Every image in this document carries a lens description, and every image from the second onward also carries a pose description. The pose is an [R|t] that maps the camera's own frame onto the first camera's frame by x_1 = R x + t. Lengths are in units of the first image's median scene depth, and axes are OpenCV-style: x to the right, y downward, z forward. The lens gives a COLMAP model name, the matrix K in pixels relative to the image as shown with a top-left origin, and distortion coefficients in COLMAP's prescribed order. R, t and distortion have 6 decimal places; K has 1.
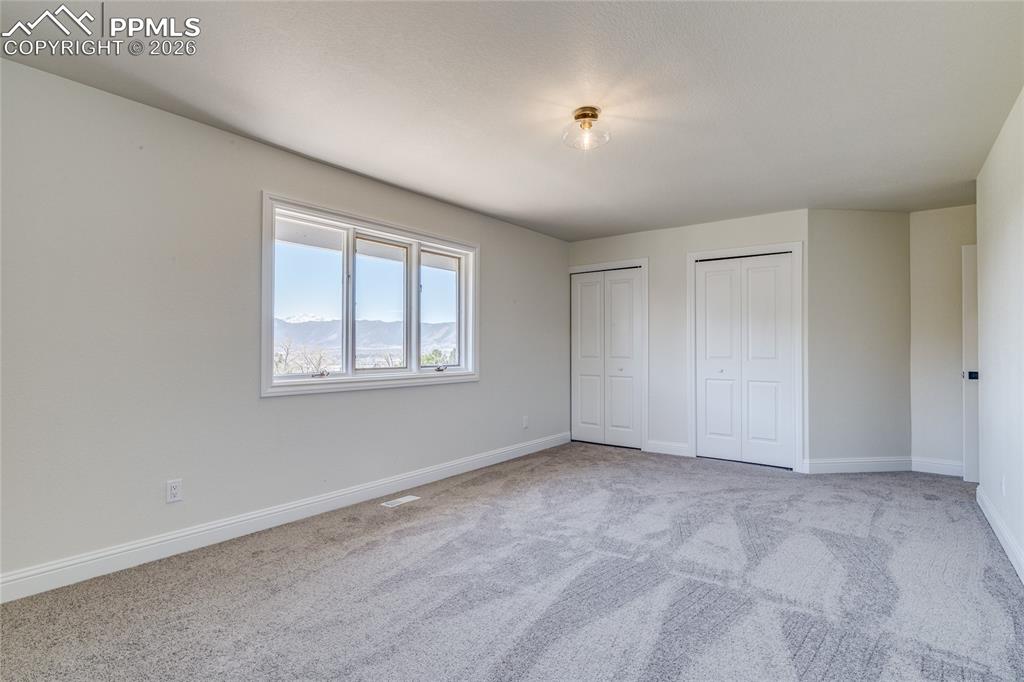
lens RADIAL K [[503.7, 0, 510.9], [0, 503.7, 334.8], [0, 0, 1]] dist [-0.000570, 0.000380]
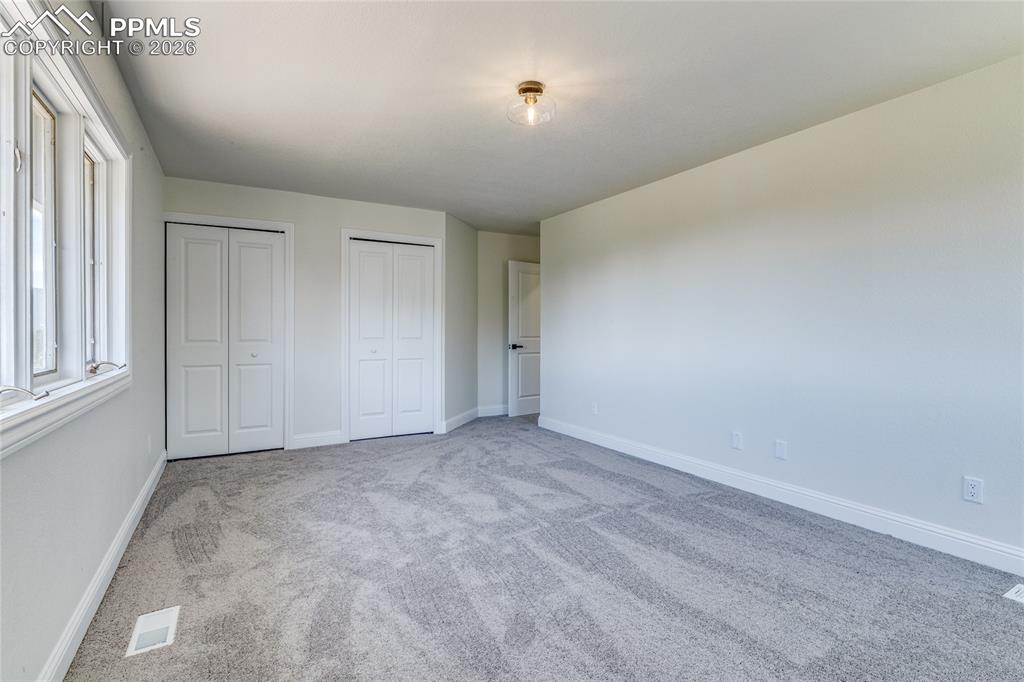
lens RADIAL K [[503.7, 0, 510.9], [0, 503.7, 334.8], [0, 0, 1]] dist [-0.000570, 0.000380]
pose [[0.372162, -0.011323, 0.928099, -0.574251], [-0.027218, 0.999362, 0.023107, 0.009075], [-0.927769, -0.033860, 0.371617, 0.500025]]
